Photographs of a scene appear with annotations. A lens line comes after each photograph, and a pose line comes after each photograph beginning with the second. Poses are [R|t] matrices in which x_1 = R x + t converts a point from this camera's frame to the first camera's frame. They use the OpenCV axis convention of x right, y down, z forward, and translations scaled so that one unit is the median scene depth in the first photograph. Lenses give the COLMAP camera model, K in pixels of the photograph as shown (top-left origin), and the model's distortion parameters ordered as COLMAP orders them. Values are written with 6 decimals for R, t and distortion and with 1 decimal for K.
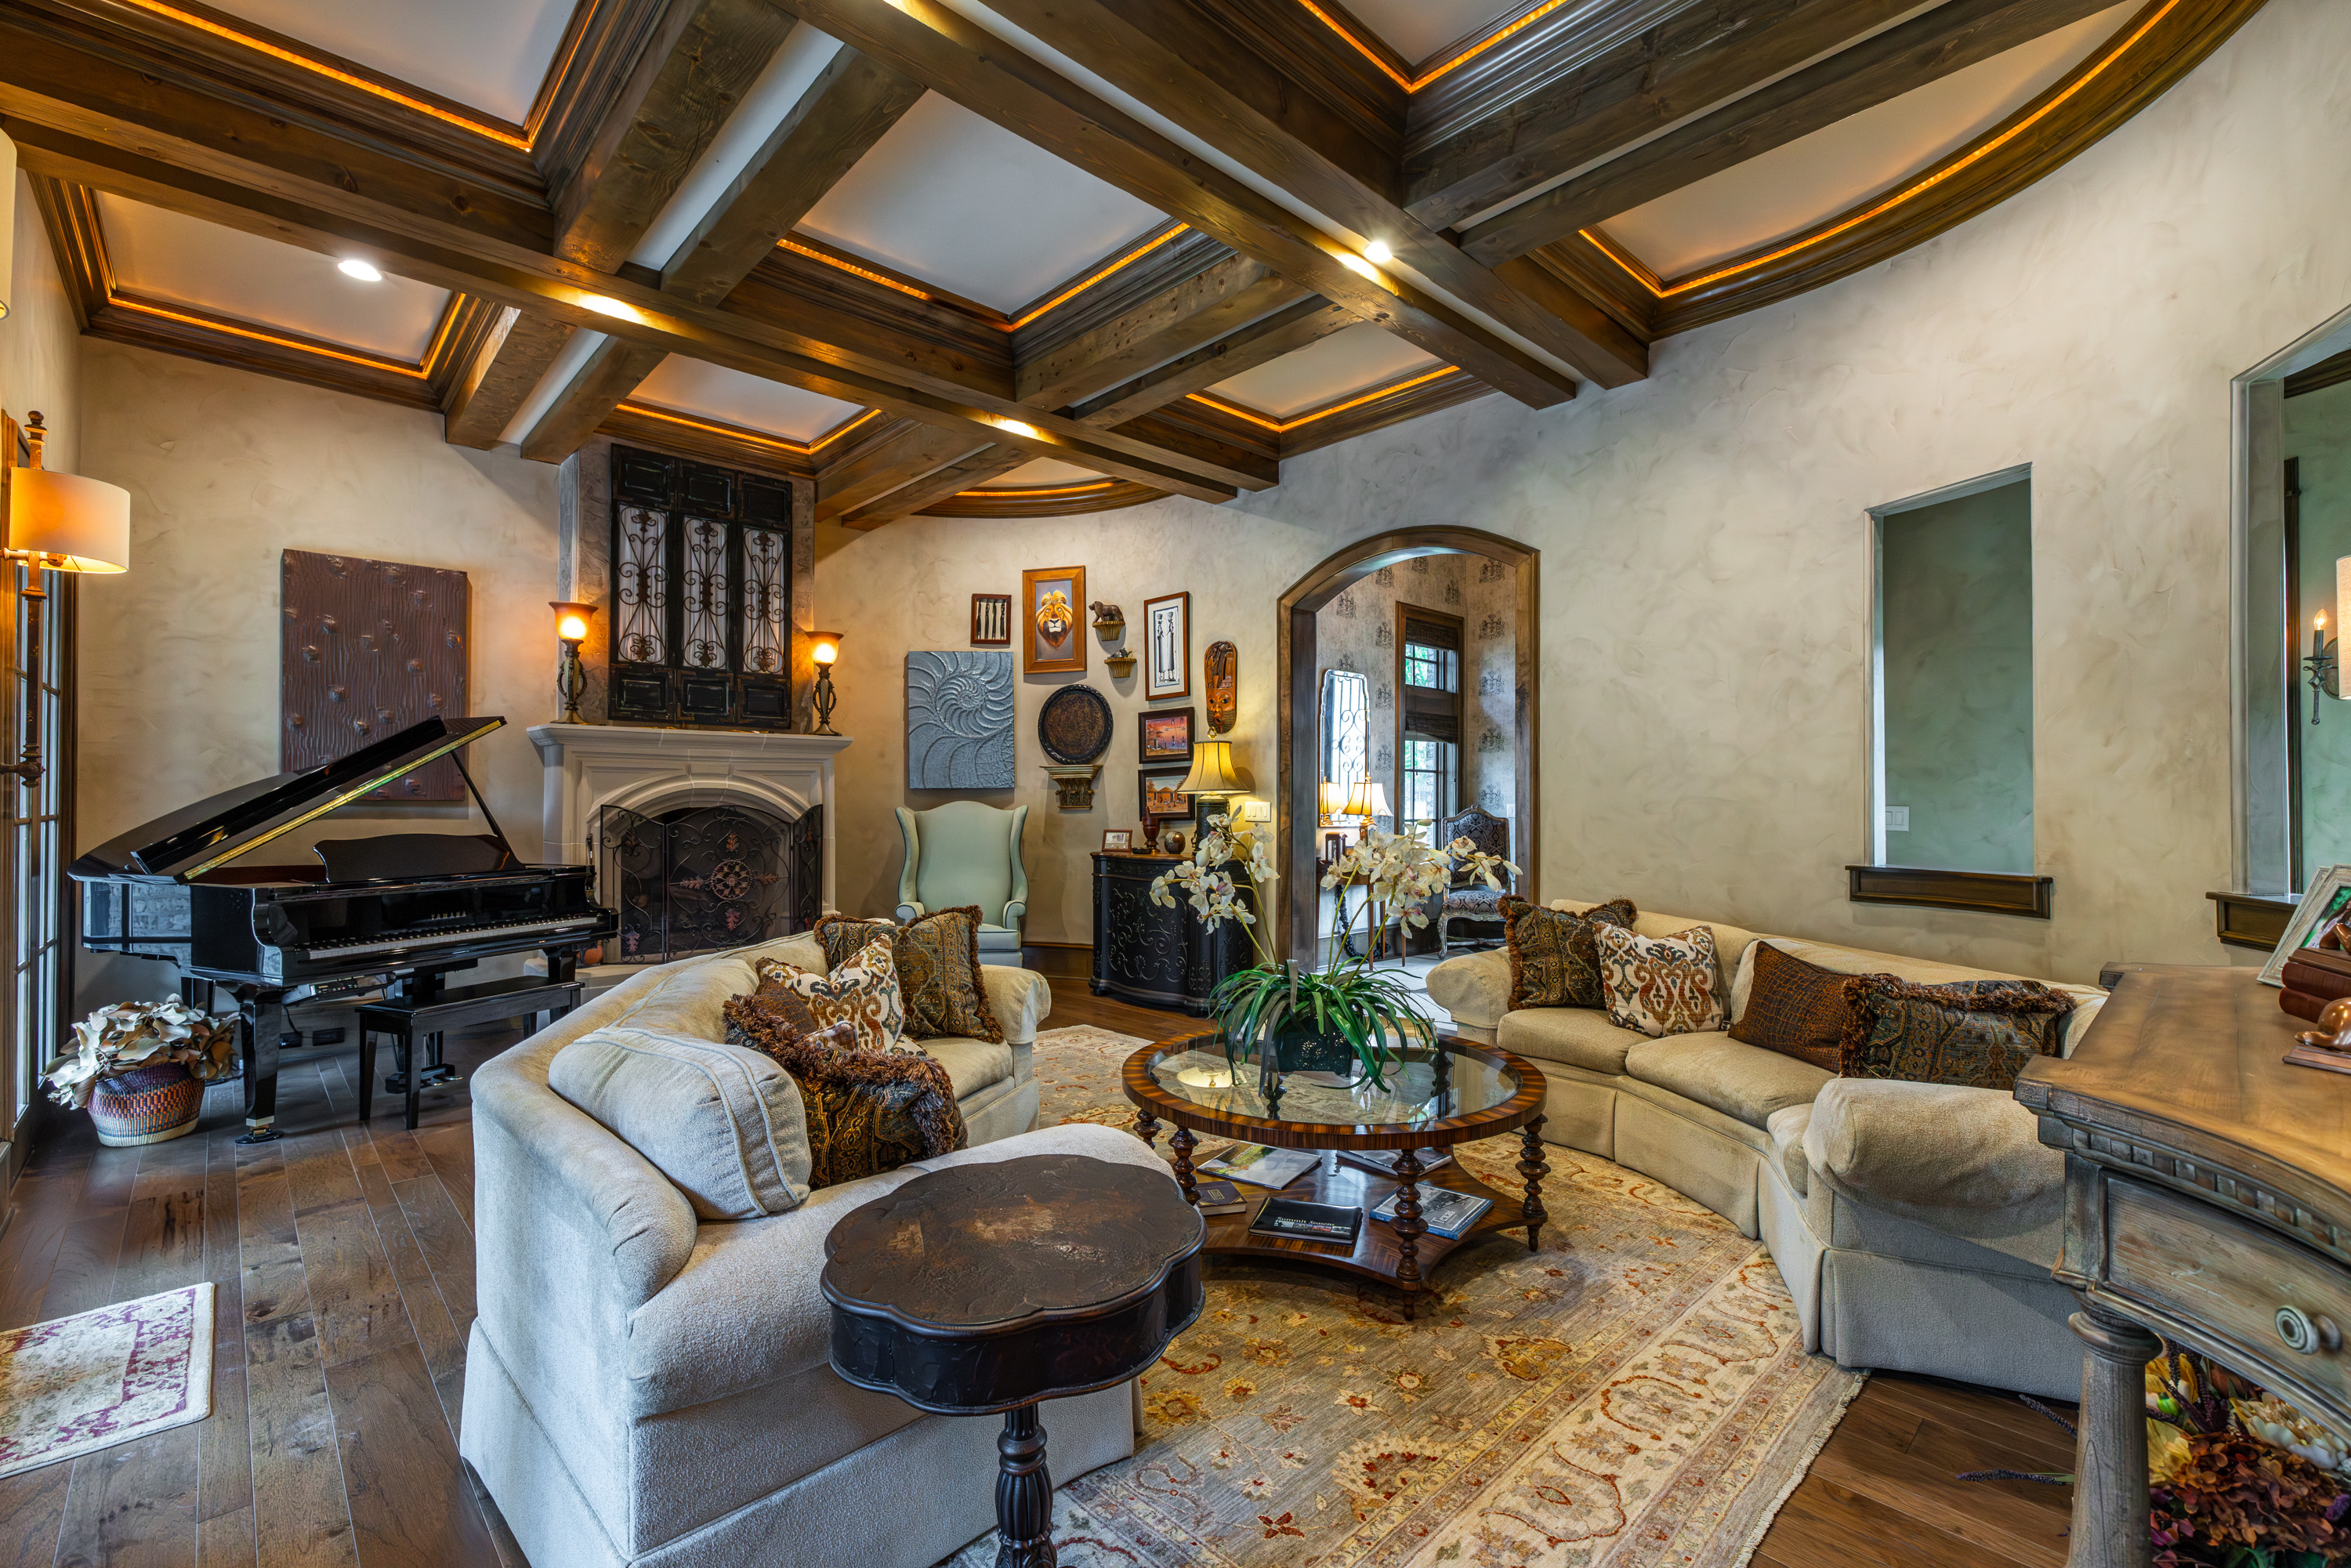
lens RADIAL K [[1033.3, 0, 1169.6], [0, 1033.3, 789.0], [0, 0, 1]] dist [0.001378, 0.000039]
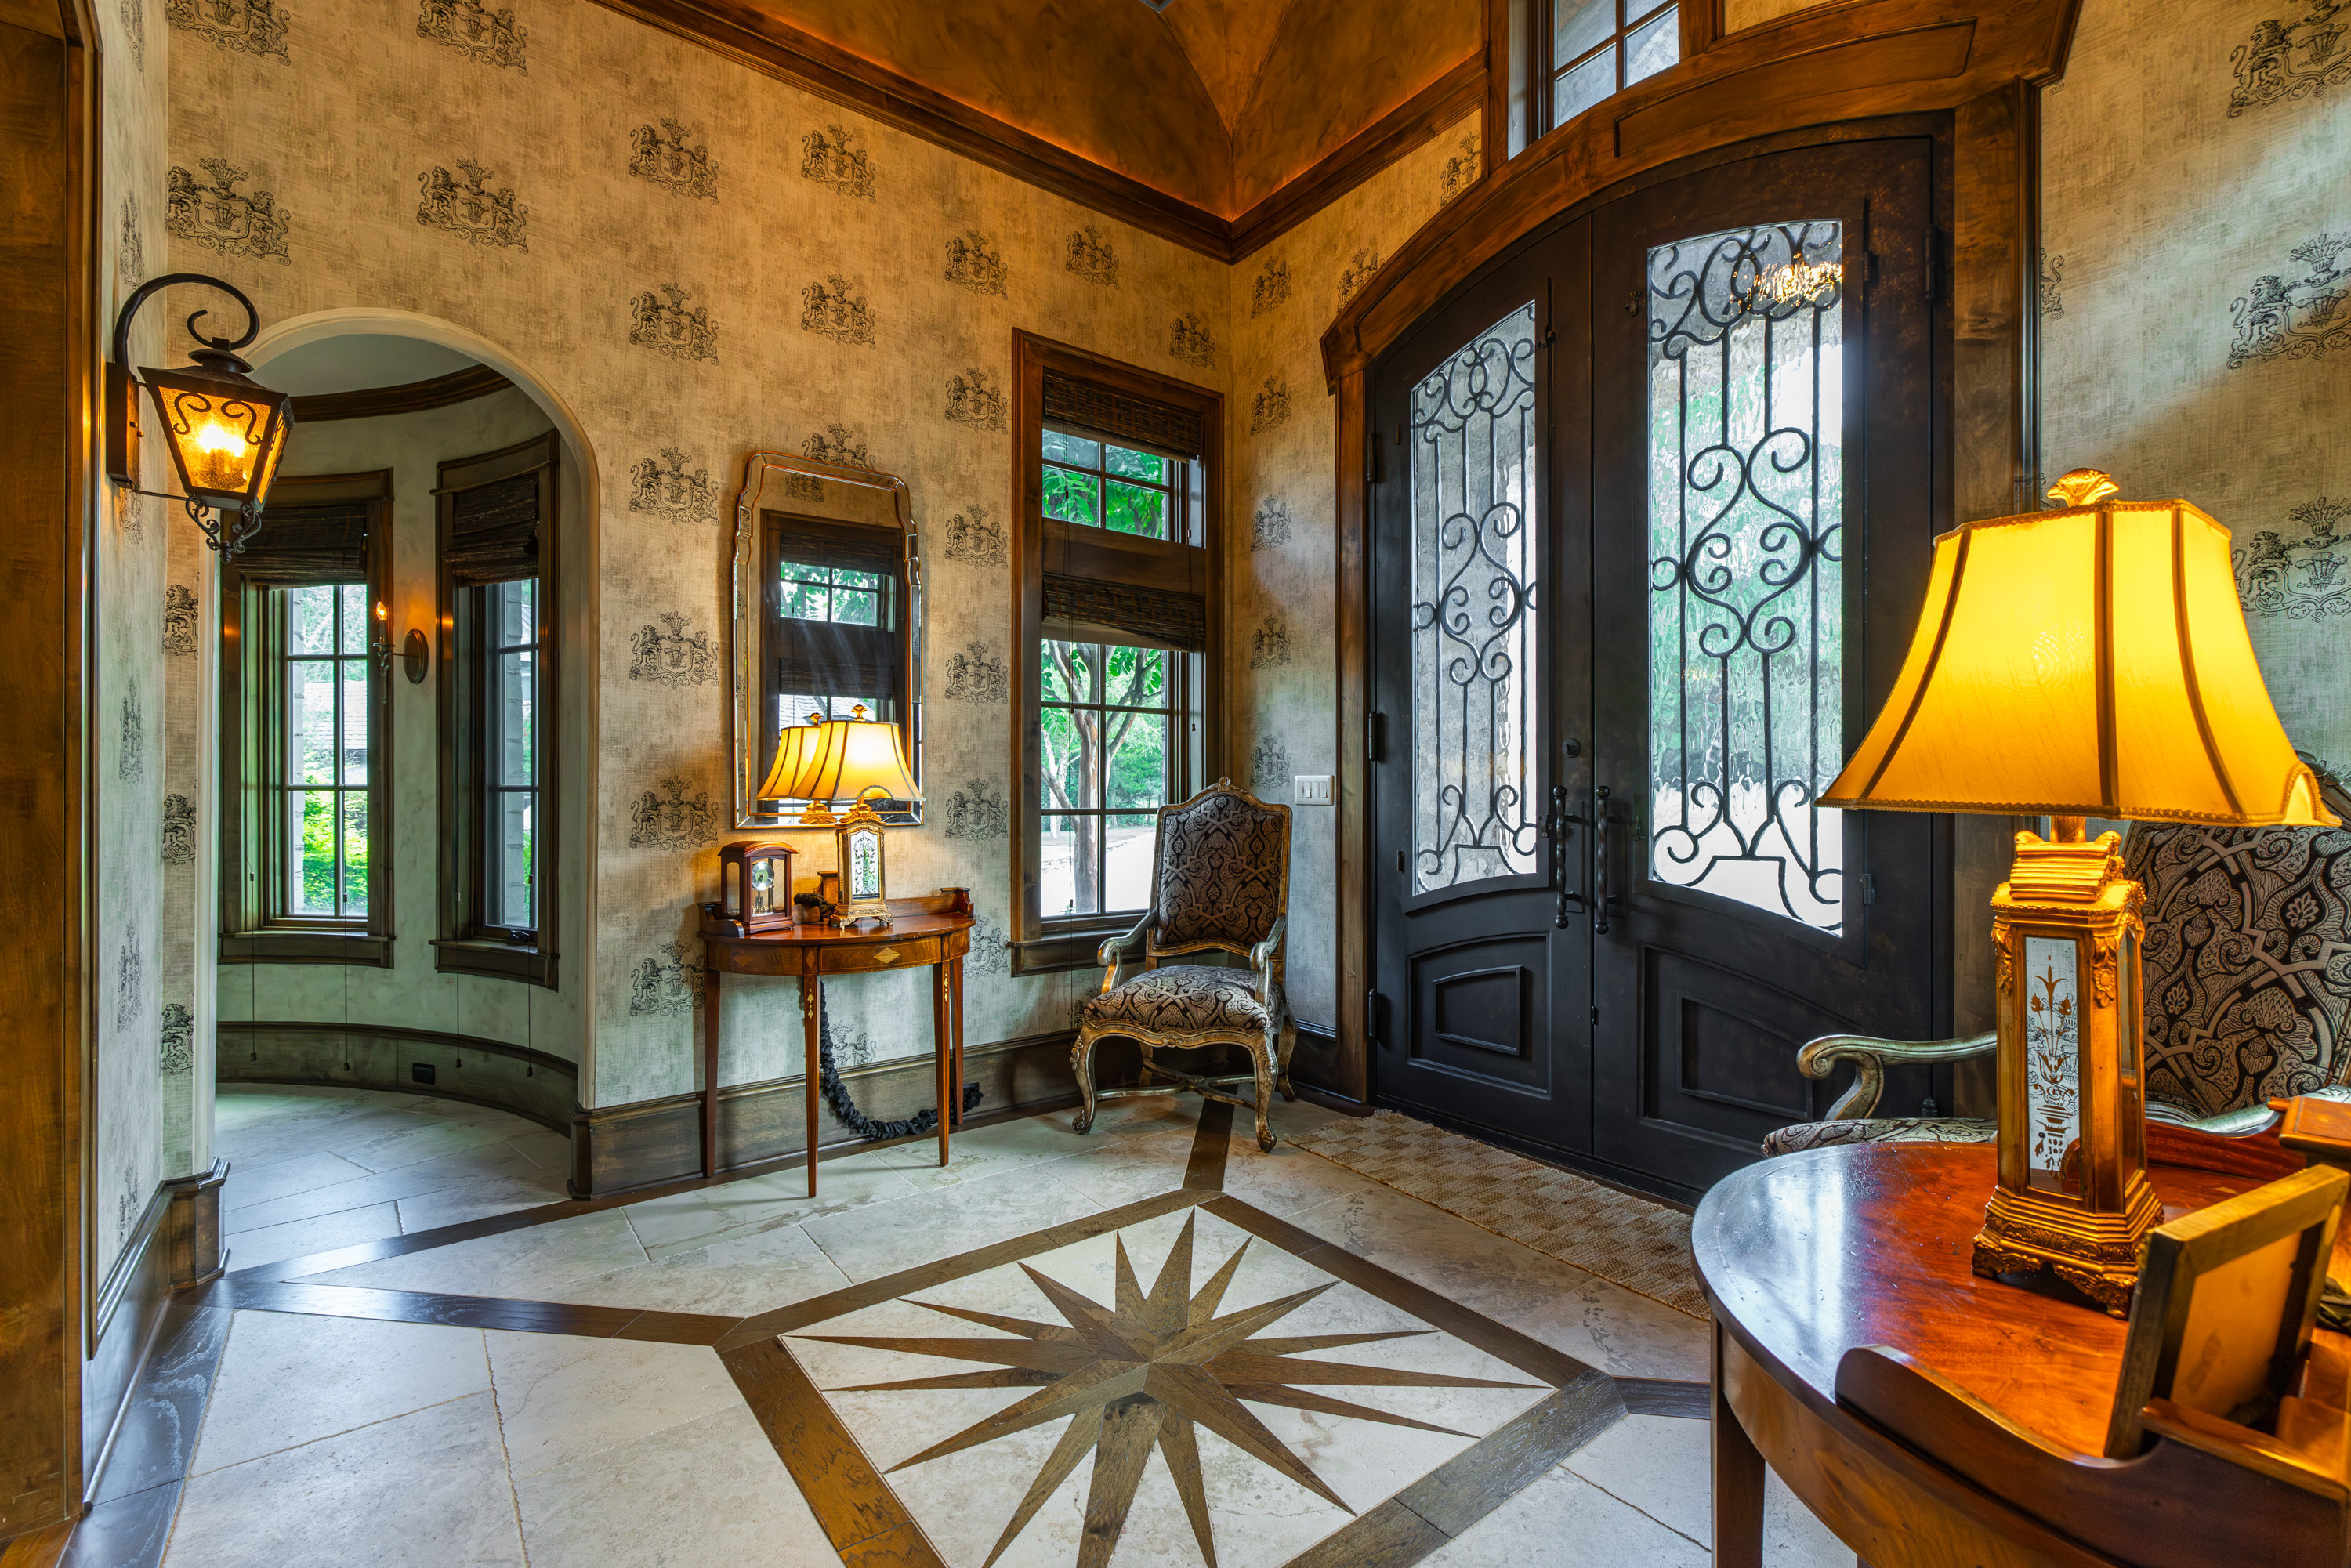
lens RADIAL K [[1033.3, 0, 1173.5], [0, 1033.3, 783.9], [0, 0, 1]] dist [0.001378, 0.000039]
pose [[0.995655, -0.006929, -0.092859, 0.334243], [0.007290, 0.999967, 0.003550, 0.017177], [0.092832, -0.004212, 0.995673, 0.561049]]
